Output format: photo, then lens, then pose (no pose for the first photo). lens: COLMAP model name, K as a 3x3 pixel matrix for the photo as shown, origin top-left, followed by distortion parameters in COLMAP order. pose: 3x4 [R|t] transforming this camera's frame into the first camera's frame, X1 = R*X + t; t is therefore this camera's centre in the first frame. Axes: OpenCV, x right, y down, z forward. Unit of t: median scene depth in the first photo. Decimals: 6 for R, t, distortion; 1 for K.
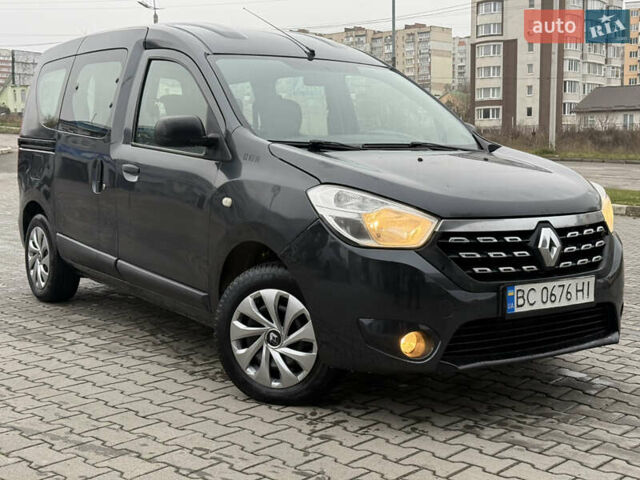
lens RADIAL K [[888.7, 0, 320.0], [0, 888.7, 240.0], [0, 0, 1]] dist [0.210363, -0.490659]
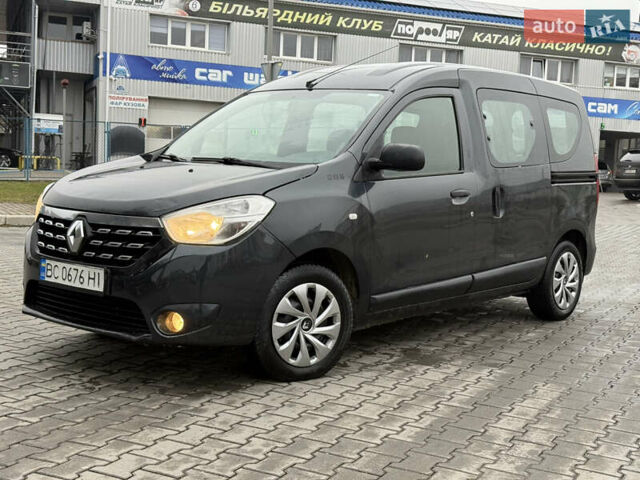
lens RADIAL K [[888.0, 0, 316.8], [0, 888.0, 237.2], [0, 0, 1]] dist [0.217936, -0.519718]
pose [[0.236527, 0.081865, -0.968170, 1.490555], [-0.144493, 0.988328, 0.048269, -0.095003], [0.960821, 0.128477, 0.245595, 1.002778]]
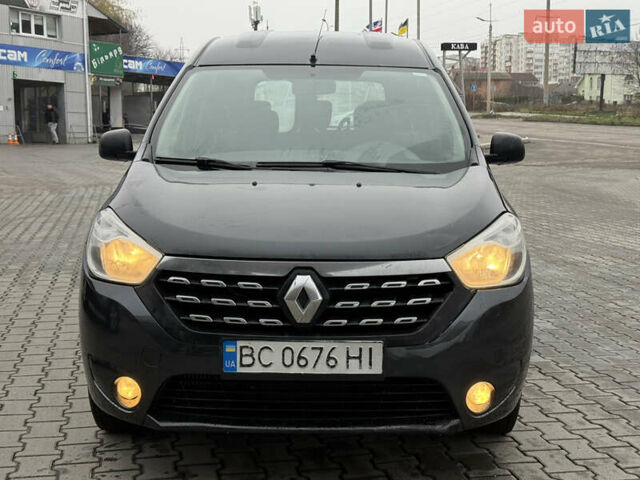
lens RADIAL K [[888.0, 0, 316.8], [0, 888.0, 237.2], [0, 0, 1]] dist [0.217936, -0.519718]
pose [[0.806301, 0.071384, -0.587183, 0.727392], [-0.064427, 0.997384, 0.032784, -0.074764], [0.587987, 0.011397, 0.808790, 0.348073]]
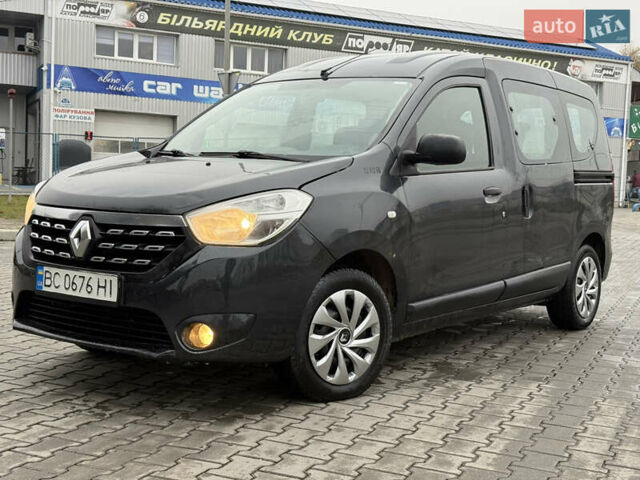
lens RADIAL K [[888.0, 0, 316.8], [0, 888.0, 237.2], [0, 0, 1]] dist [0.217936, -0.519718]
pose [[0.299017, 0.061498, -0.952264, 1.324108], [-0.136928, 0.990359, 0.020961, -0.052710], [0.944373, 0.124124, 0.304555, 0.929128]]
